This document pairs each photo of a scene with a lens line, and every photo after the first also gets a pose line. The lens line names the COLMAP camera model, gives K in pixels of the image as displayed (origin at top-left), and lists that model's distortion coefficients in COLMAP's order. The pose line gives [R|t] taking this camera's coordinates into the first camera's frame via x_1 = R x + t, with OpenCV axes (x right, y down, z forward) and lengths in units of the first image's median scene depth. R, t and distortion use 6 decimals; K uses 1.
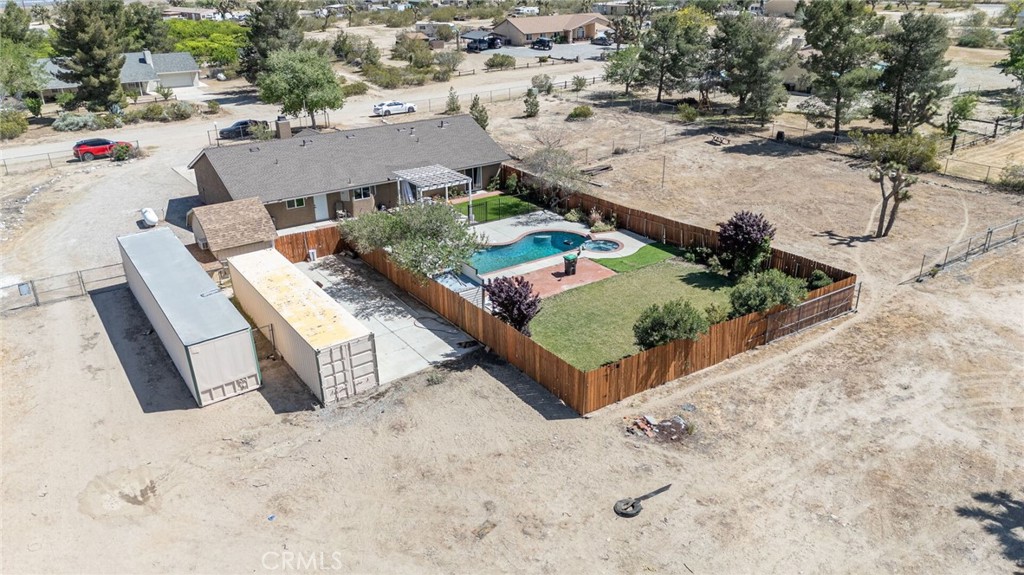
lens RADIAL K [[754.1, 0, 514.5], [0, 754.1, 289.6], [0, 0, 1]] dist [0.069918, -0.073966]
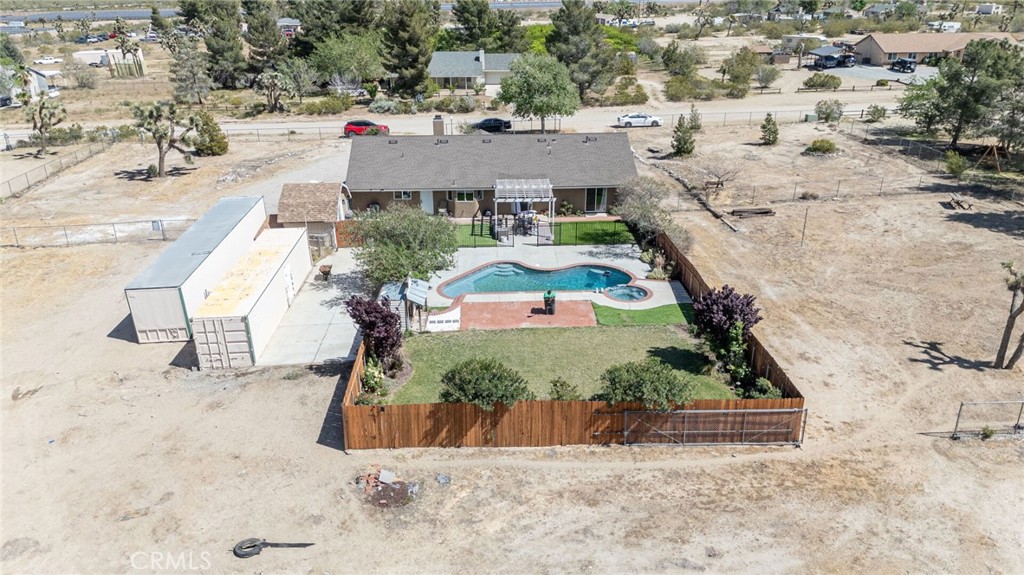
lens RADIAL K [[754.1, 0, 514.5], [0, 754.1, 289.6], [0, 0, 1]] dist [0.069918, -0.073966]
pose [[0.841972, 0.214178, -0.495188, 0.443097], [-0.218567, 0.974546, 0.049878, -0.077812], [0.493266, 0.066236, 0.867353, 0.170253]]
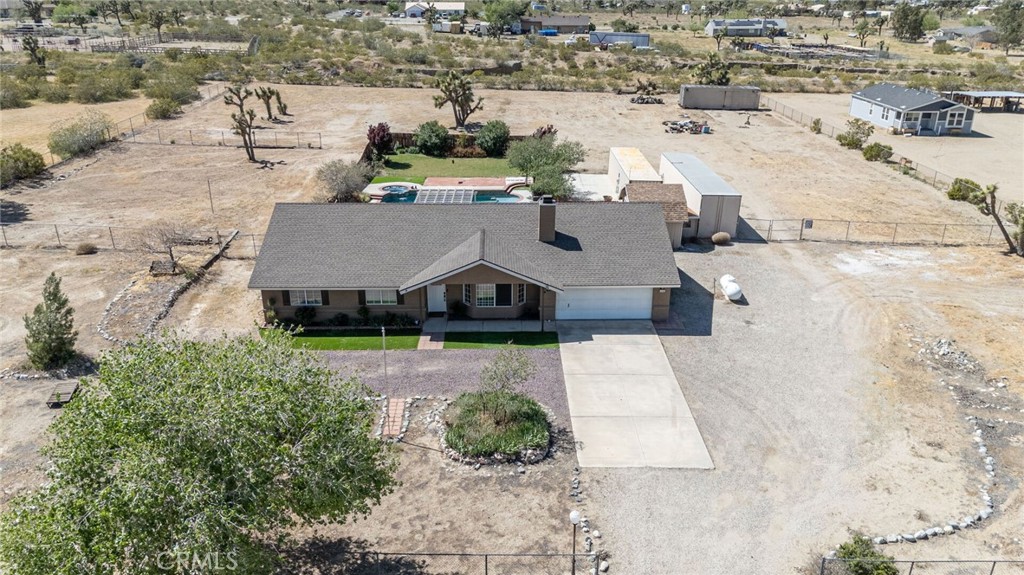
lens RADIAL K [[754.1, 0, 514.5], [0, 754.1, 289.6], [0, 0, 1]] dist [0.069918, -0.073966]
pose [[-0.823361, -0.208274, 0.527920, -0.801041], [0.232620, 0.724636, 0.648683, -0.748403], [-0.517654, 0.656905, -0.548189, 1.749456]]
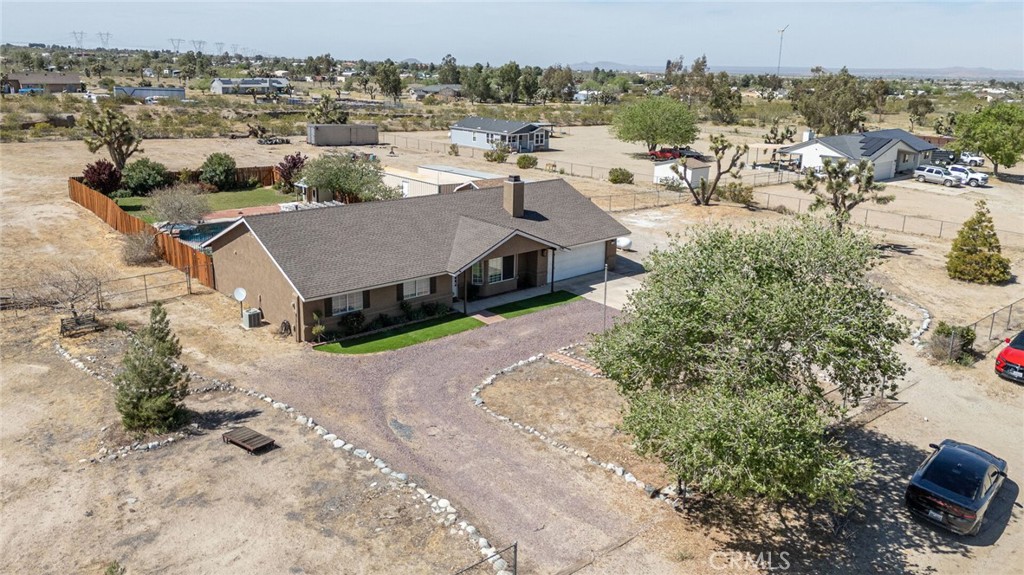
lens RADIAL K [[757.0, 0, 496.0], [0, 757.0, 285.3], [0, 0, 1]] dist [0.060171, -0.080600]
pose [[-0.995965, 0.015411, -0.088411, -0.261596], [-0.045347, 0.763712, 0.643963, -0.761375], [0.077445, 0.645374, -0.759931, 1.987397]]
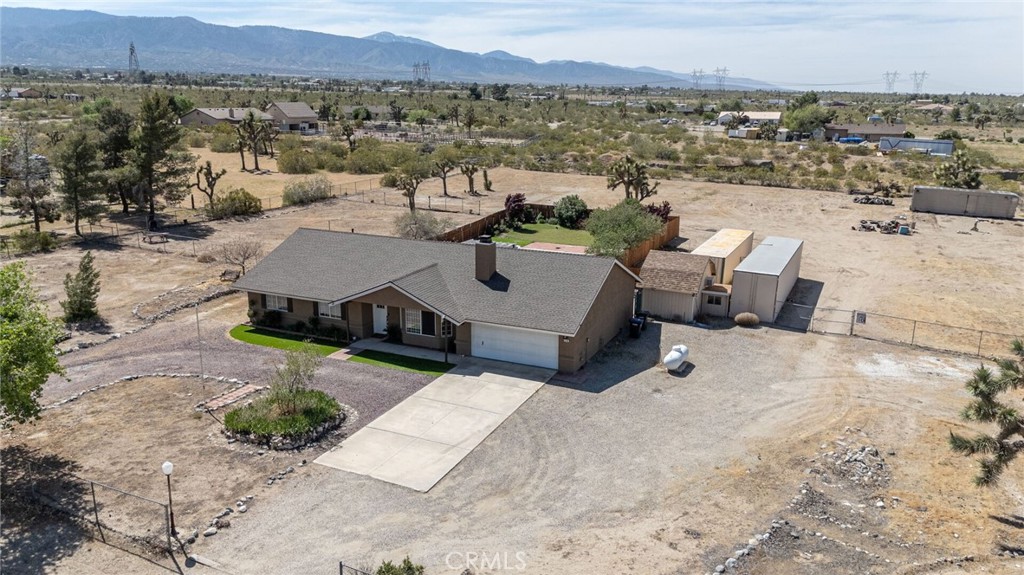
lens RADIAL K [[754.1, 0, 514.5], [0, 754.1, 289.6], [0, 0, 1]] dist [0.069918, -0.073966]
pose [[-0.494620, -0.210196, 0.843308, -1.119534], [0.346738, 0.842022, 0.413245, -0.562676], [-0.796947, 0.496806, -0.343598, 1.501877]]
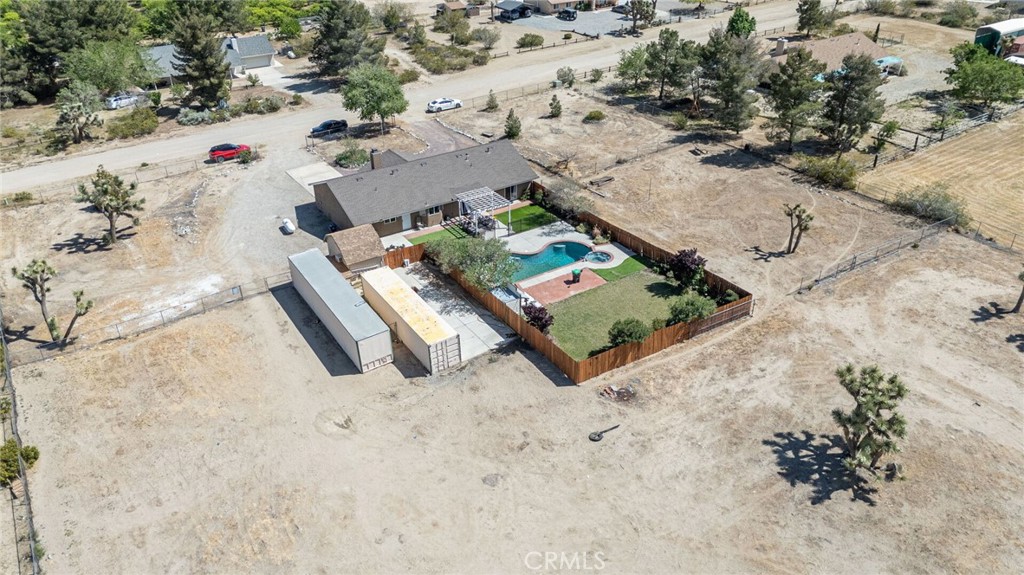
lens RADIAL K [[754.1, 0, 514.5], [0, 754.1, 289.6], [0, 0, 1]] dist [0.069918, -0.073966]
pose [[0.999411, 0.014920, -0.030916, -0.003578], [-0.010977, 0.992221, 0.124001, -0.177667], [0.032526, -0.123589, 0.991800, -0.484444]]
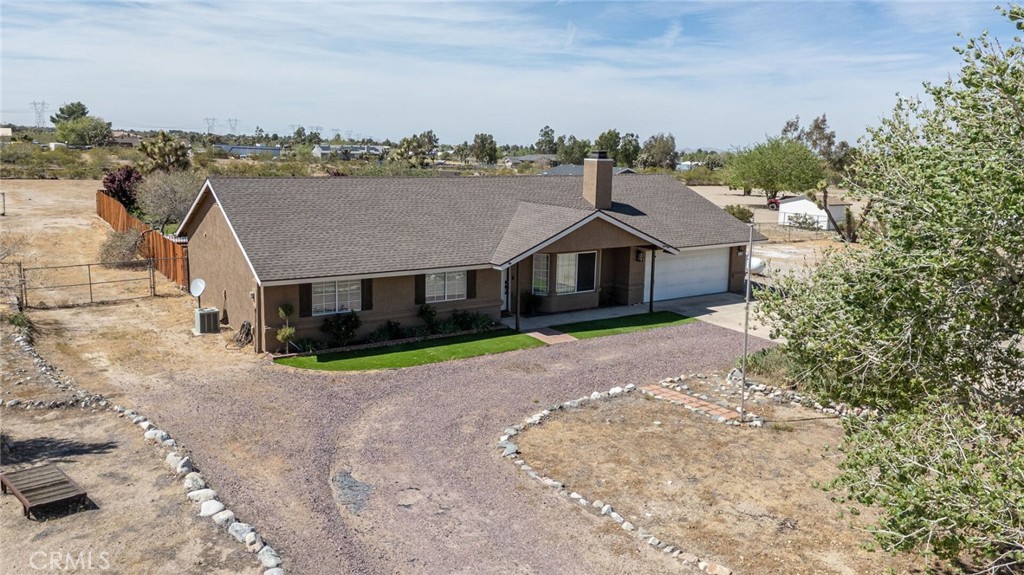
lens RADIAL K [[761.0, 0, 481.1], [0, 761.0, 257.4], [0, 0, 1]] dist [0.033238, -0.002956]
pose [[-0.998167, -0.018130, 0.057742, -0.304481], [0.015233, 0.848098, 0.529621, -0.547882], [-0.058573, 0.529530, -0.846267, 1.823739]]
